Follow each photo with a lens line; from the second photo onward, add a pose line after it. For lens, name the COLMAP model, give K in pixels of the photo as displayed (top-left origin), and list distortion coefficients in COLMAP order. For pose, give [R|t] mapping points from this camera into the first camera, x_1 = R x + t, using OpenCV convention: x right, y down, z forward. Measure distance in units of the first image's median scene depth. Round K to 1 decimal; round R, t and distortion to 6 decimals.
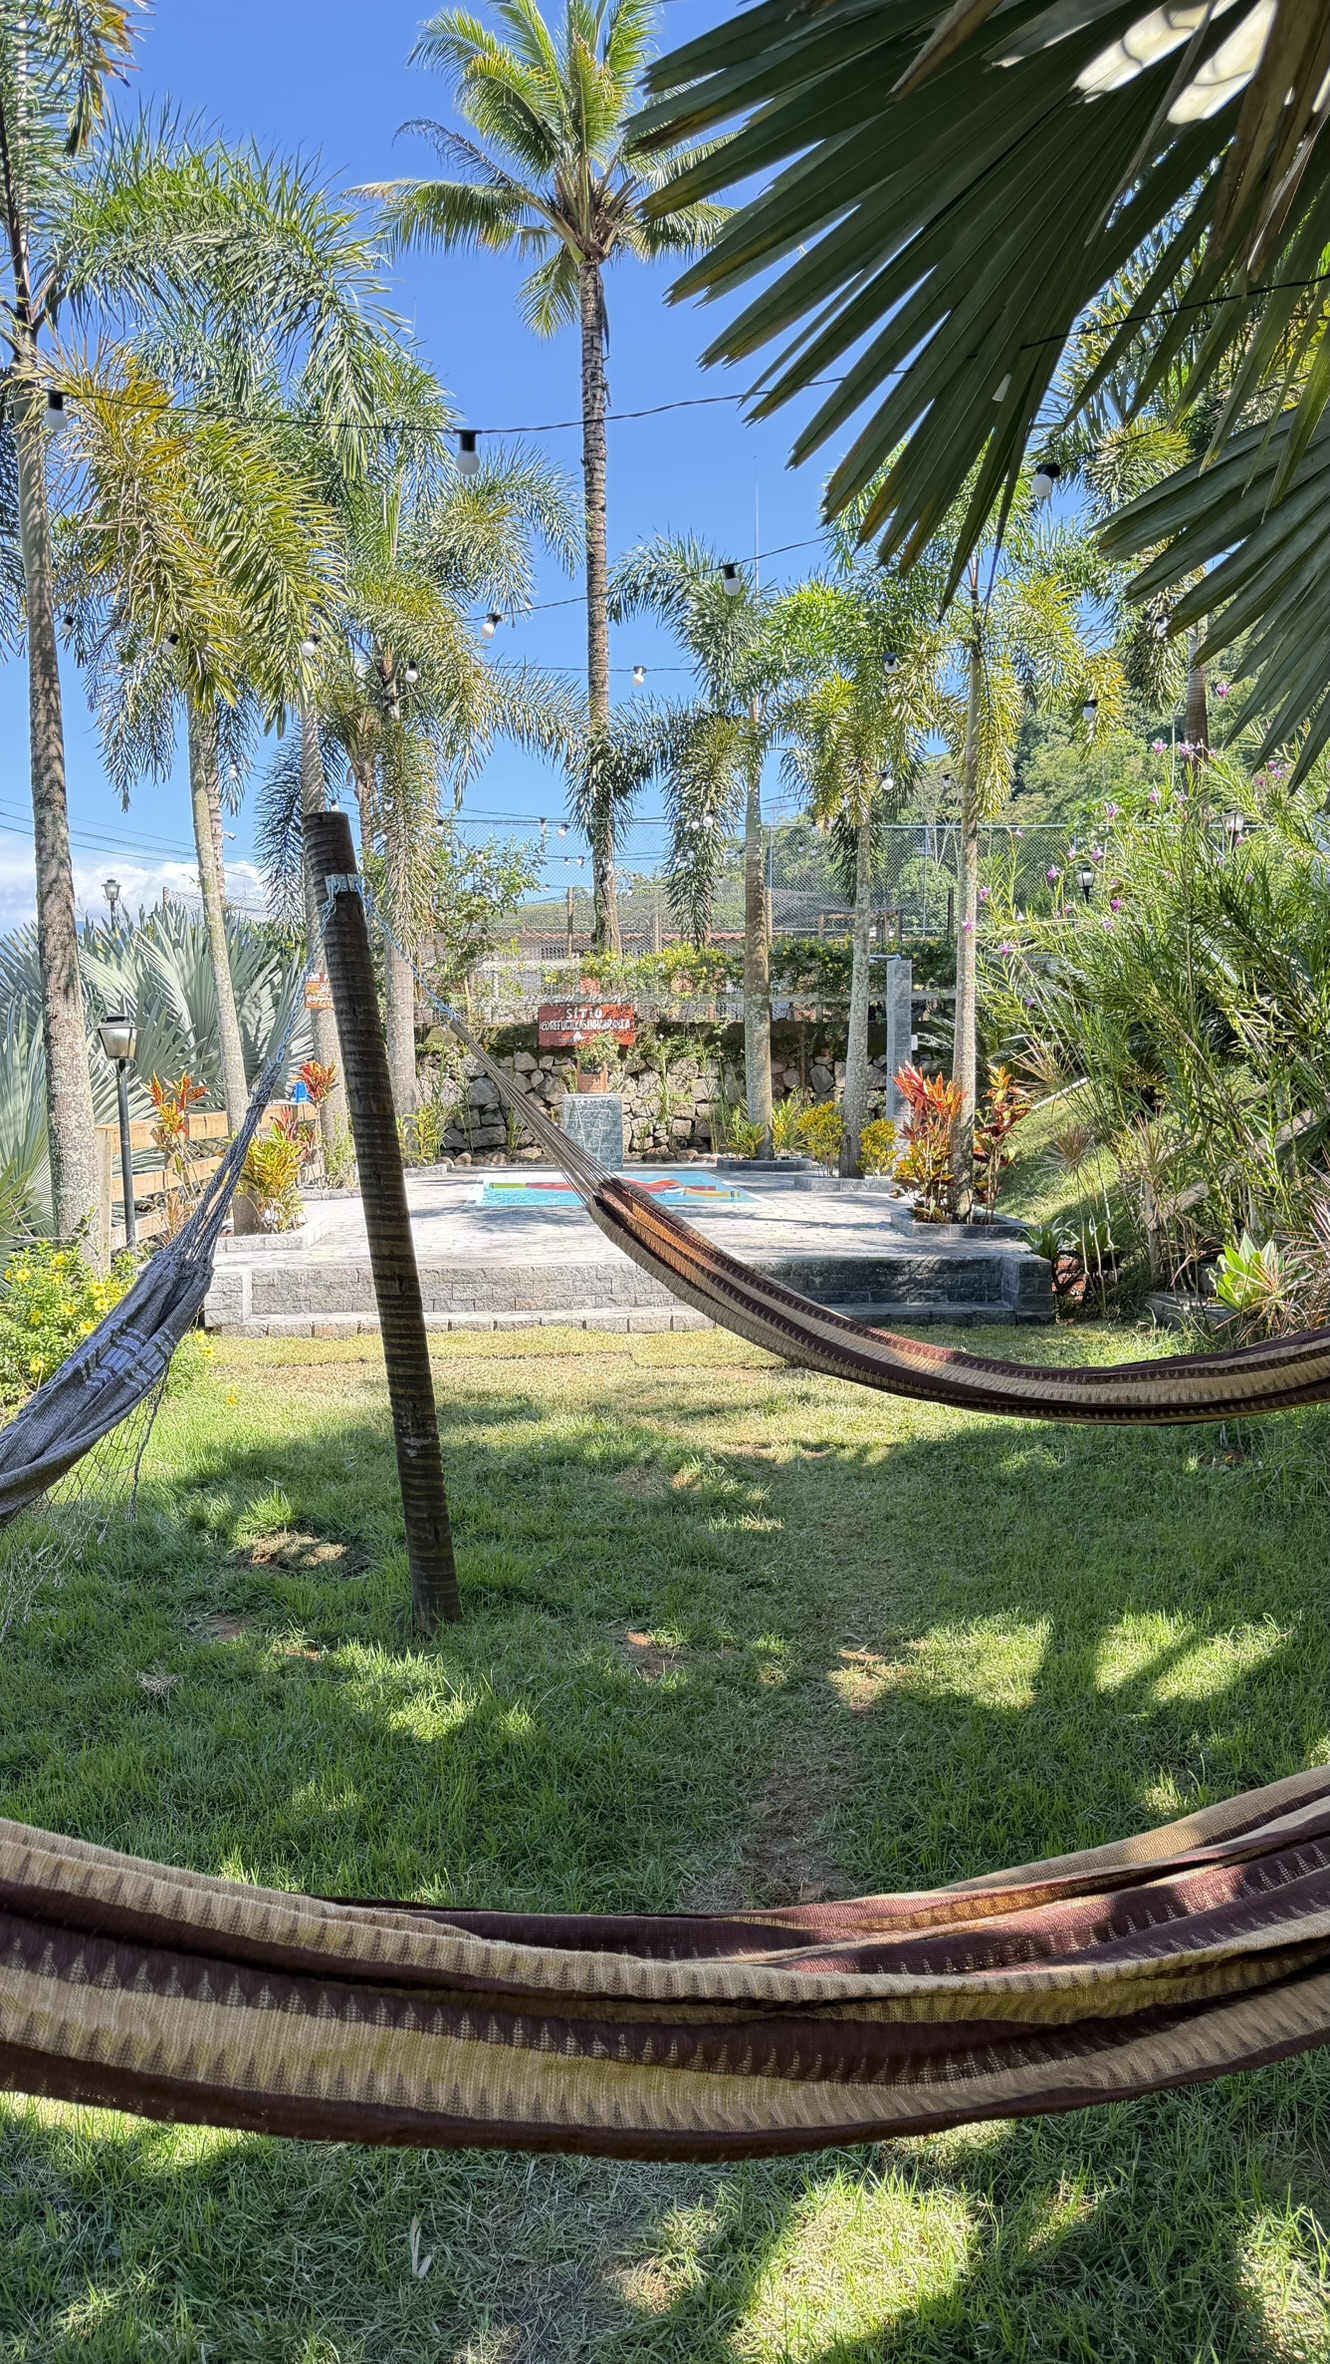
lens RADIAL K [[1596.4, 0, 670.8], [0, 1596.4, 1199.5], [0, 0, 1]] dist [0.043952, -0.000426]
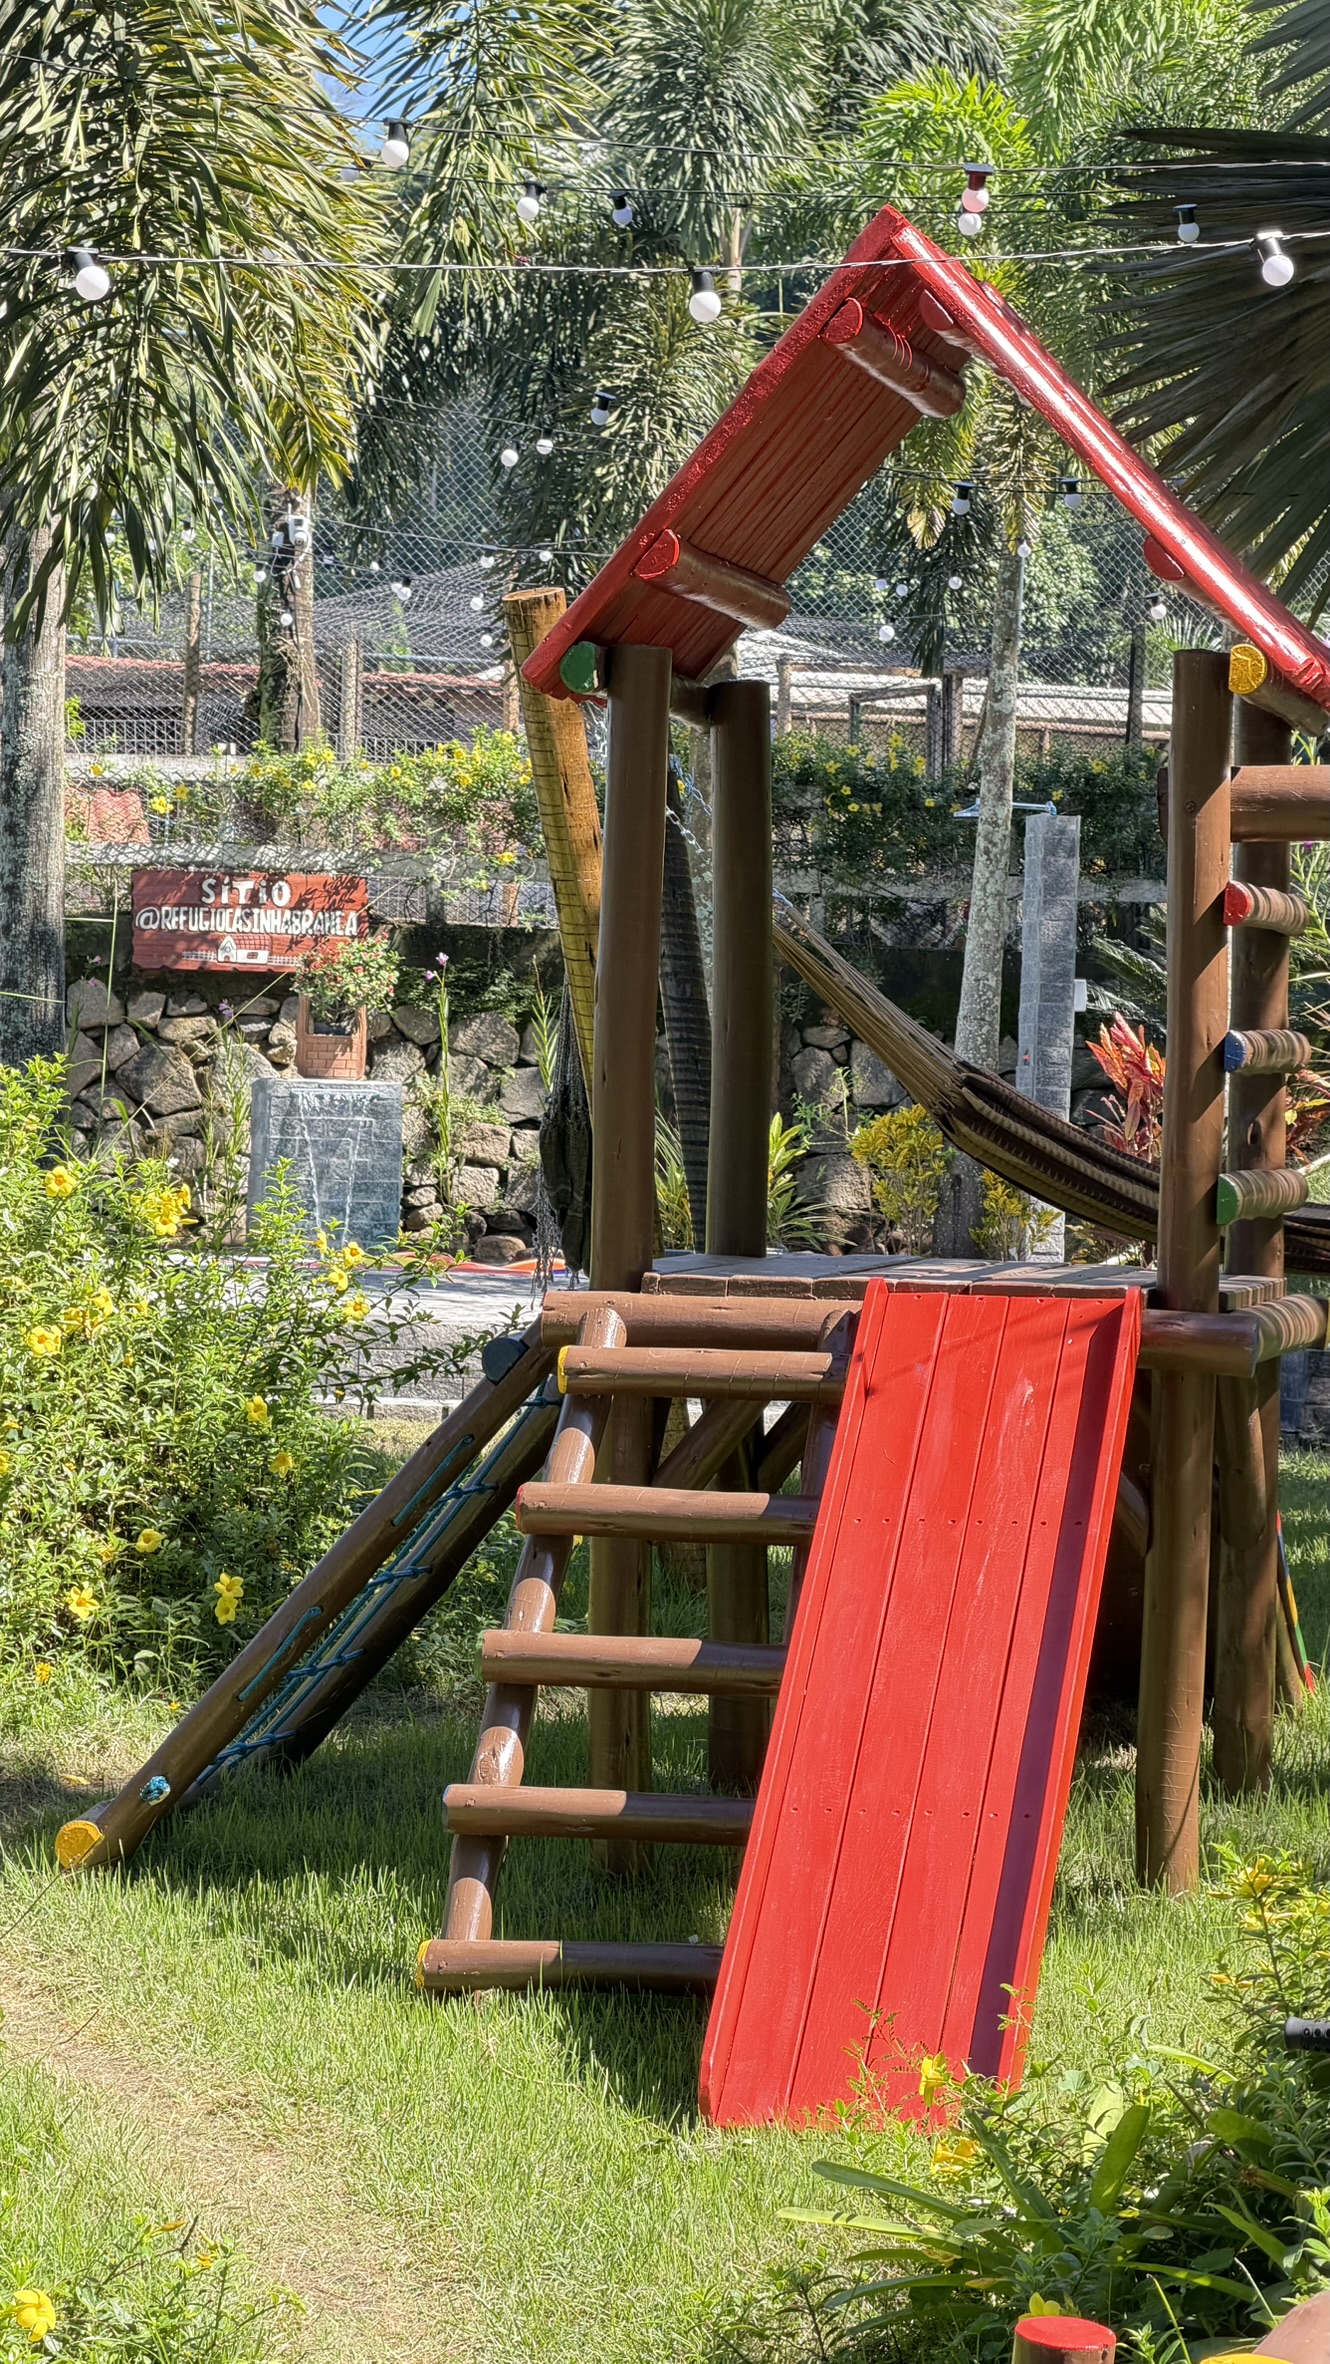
lens RADIAL K [[6935.3, 0, 666.3], [0, 6935.3, 1180.6], [0, 0, 1]] dist [0.215291, 0.000000]
pose [[0.990961, 0.044110, 0.126687, -0.168044], [-0.033829, 0.996042, -0.082192, 0.096286], [-0.129812, 0.077163, 0.988532, -0.739650]]
